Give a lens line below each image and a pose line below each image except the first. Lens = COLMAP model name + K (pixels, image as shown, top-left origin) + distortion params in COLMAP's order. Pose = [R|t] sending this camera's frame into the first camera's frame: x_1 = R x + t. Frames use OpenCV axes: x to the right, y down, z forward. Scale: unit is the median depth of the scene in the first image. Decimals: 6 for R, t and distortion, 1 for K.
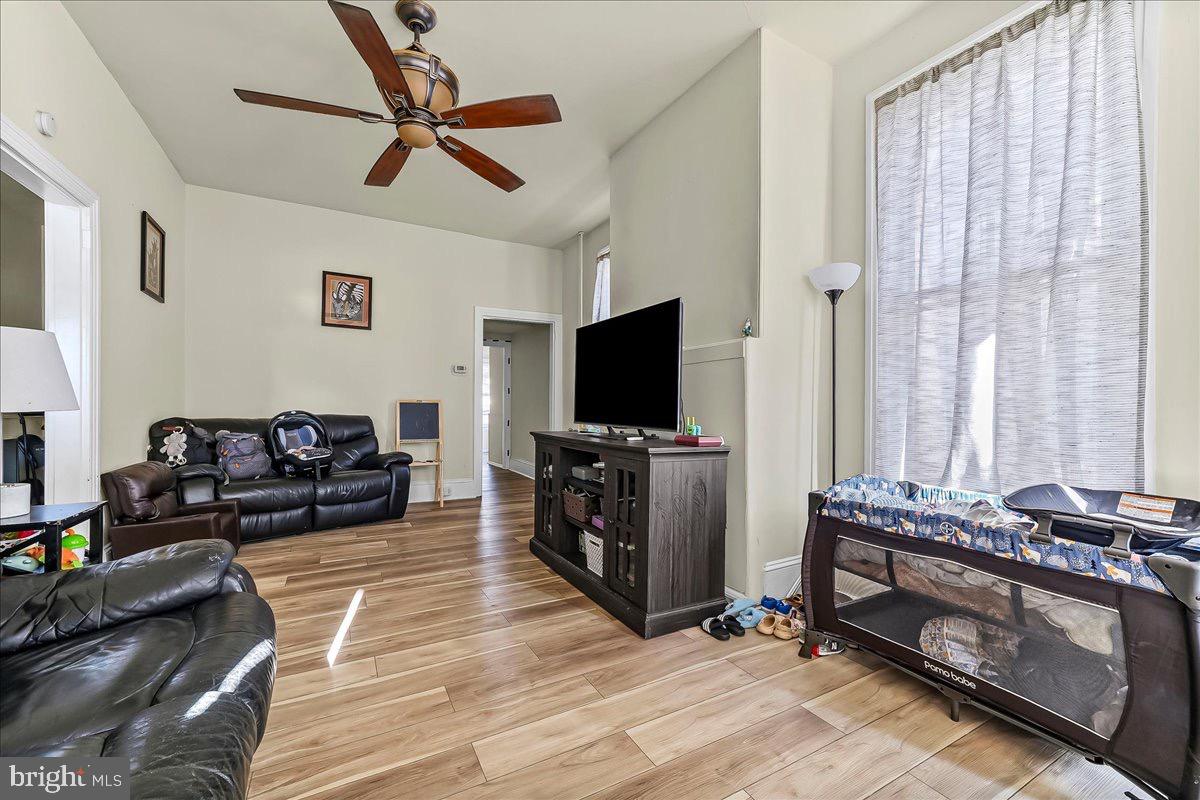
lens RADIAL K [[510.4, 0, 569.8], [0, 510.4, 404.5], [0, 0, 1]] dist [0.011465, -0.000083]
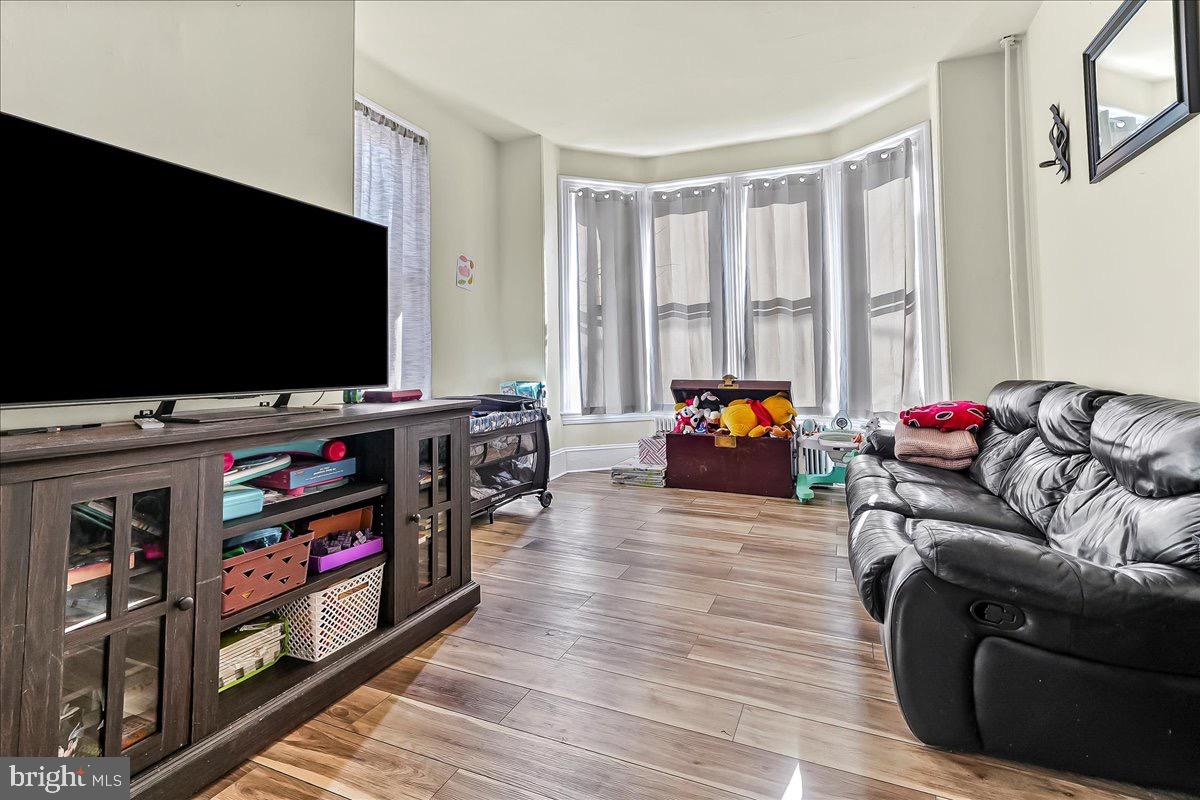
lens RADIAL K [[543.4, 0, 598.5], [0, 543.4, 330.7], [0, 0, 1]] dist [0.000472, -0.000038]
pose [[-0.657031, 0.034766, 0.753061, -0.610807], [-0.004272, 0.998748, -0.049835, 0.003997], [-0.753851, -0.035960, -0.656061, 1.202279]]
